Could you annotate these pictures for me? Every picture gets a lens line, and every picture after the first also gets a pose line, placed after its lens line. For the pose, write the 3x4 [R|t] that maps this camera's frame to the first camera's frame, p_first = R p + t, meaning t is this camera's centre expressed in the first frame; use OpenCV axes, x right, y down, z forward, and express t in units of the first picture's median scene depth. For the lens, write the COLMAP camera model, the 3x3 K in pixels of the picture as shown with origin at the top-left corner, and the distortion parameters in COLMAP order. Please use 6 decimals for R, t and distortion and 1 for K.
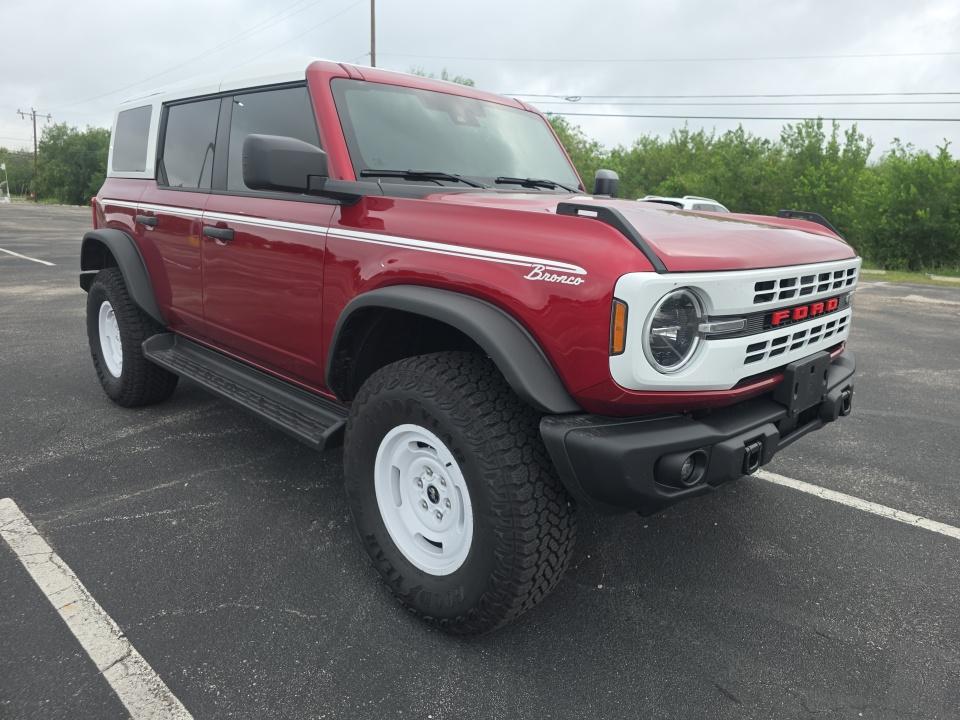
lens RADIAL K [[658.6, 0, 496.1], [0, 658.6, 362.6], [0, 0, 1]] dist [0.009873, 0.003553]
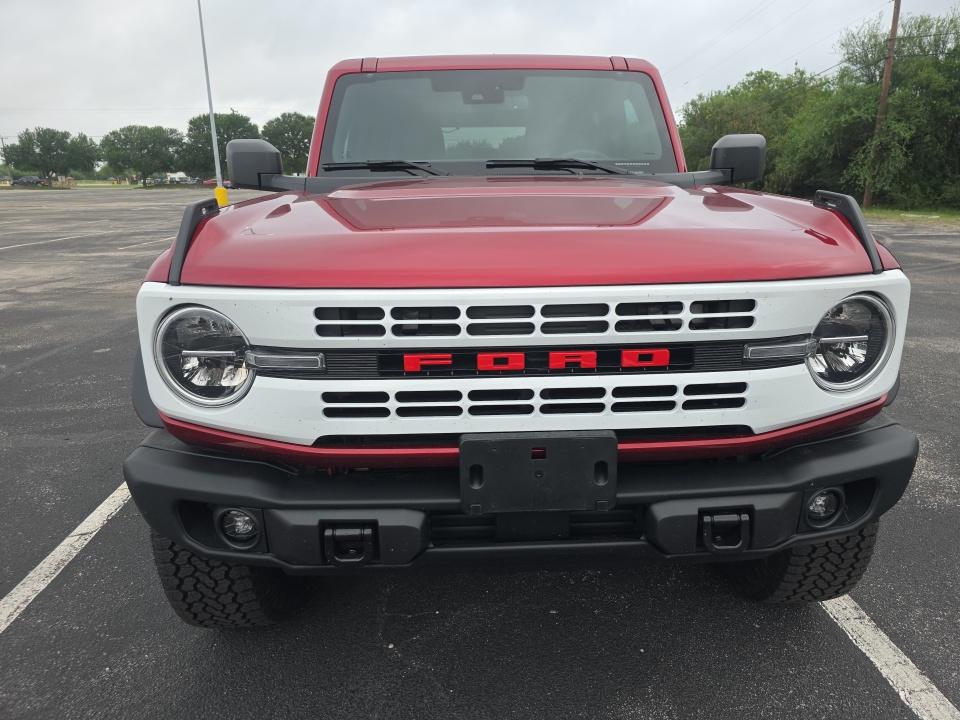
lens RADIAL K [[658.6, 0, 496.1], [0, 658.6, 362.6], [0, 0, 1]] dist [0.009873, 0.003553]
pose [[0.724313, 0.150791, -0.672779, 0.804927], [-0.129949, 0.988159, 0.081574, -0.114155], [0.677114, 0.028342, 0.735332, 0.471860]]
